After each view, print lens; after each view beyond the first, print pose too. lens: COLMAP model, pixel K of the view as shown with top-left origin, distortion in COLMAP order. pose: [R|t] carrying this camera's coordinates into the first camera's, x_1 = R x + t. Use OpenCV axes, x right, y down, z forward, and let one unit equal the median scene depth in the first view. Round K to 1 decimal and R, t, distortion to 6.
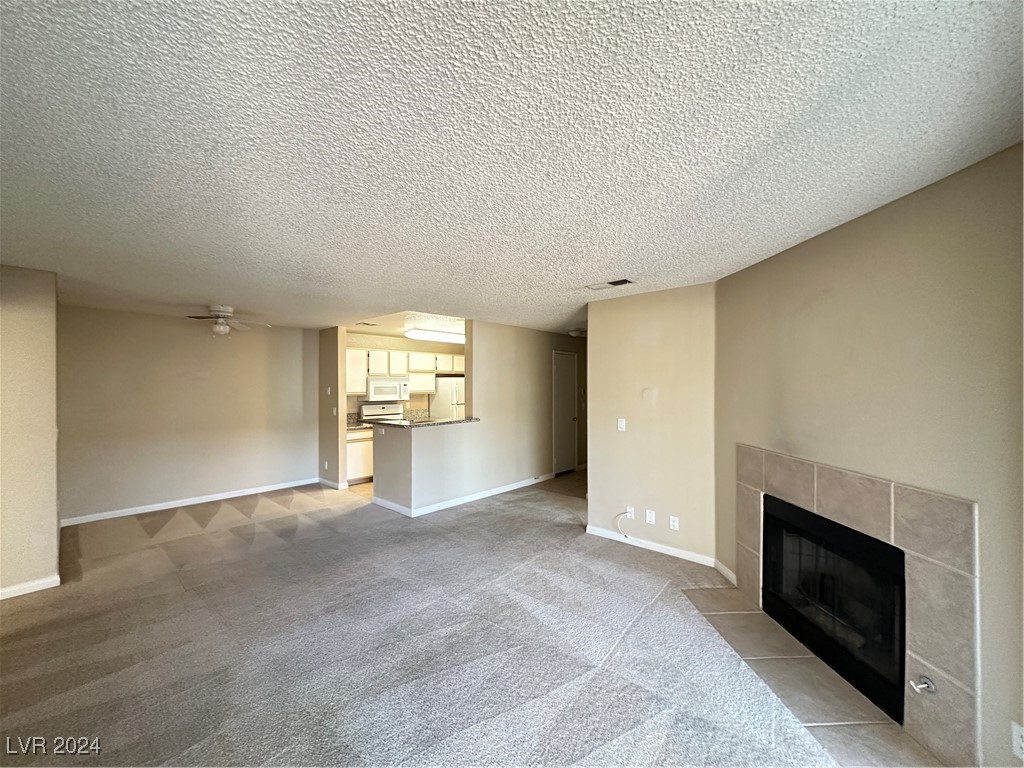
lens RADIAL K [[410.1, 0, 512.7], [0, 410.1, 383.1], [0, 0, 1]] dist [-0.002926, -0.000176]
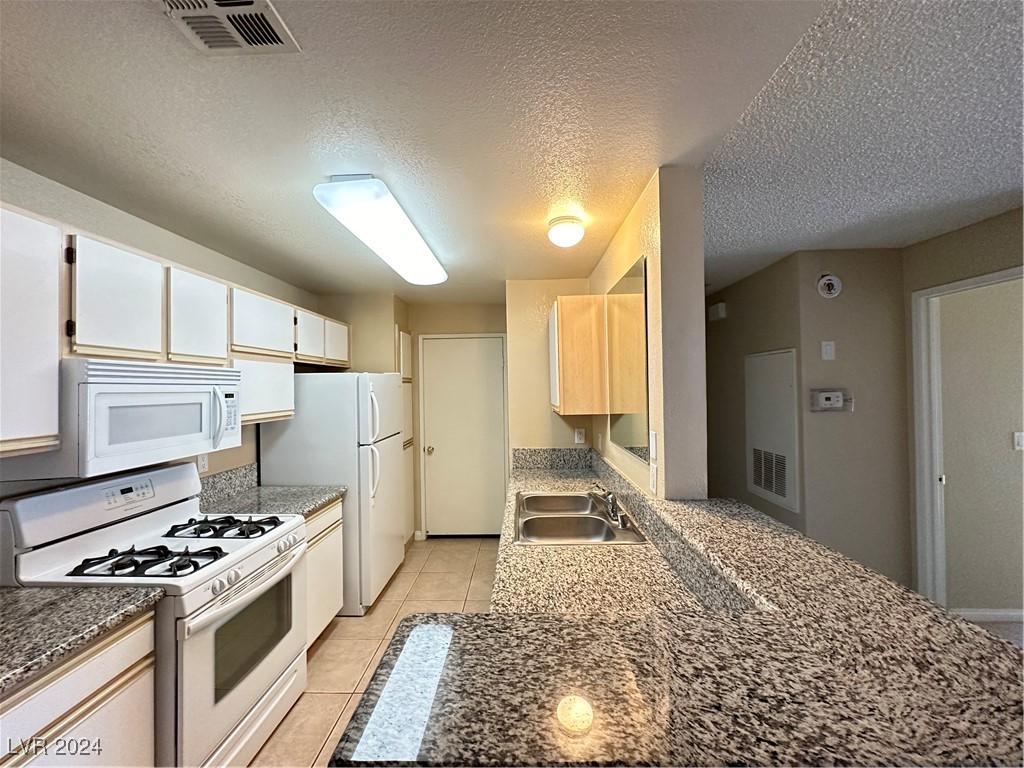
lens RADIAL K [[410.1, 0, 509.5], [0, 410.1, 384.4], [0, 0, 1]] dist [-0.002926, -0.000176]
pose [[0.761313, -0.009385, 0.648317, -0.317502], [0.017679, 0.999824, -0.006288, 0.001828], [-0.648144, 0.016249, 0.761344, 0.701355]]
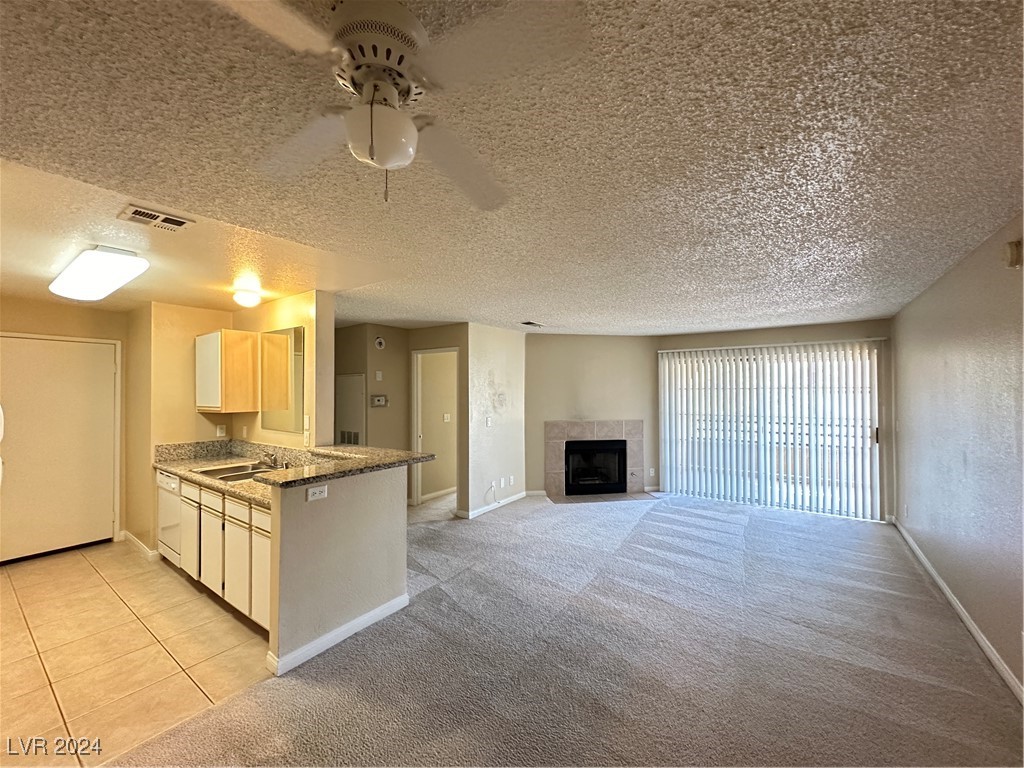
lens RADIAL K [[410.1, 0, 516.9], [0, 410.1, 388.4], [0, 0, 1]] dist [-0.002926, -0.000176]
pose [[-0.131110, 0.001961, 0.991366, -0.627631], [0.001689, 0.999997, -0.001755, -0.002426], [-0.991366, 0.001445, -0.131113, 0.645927]]
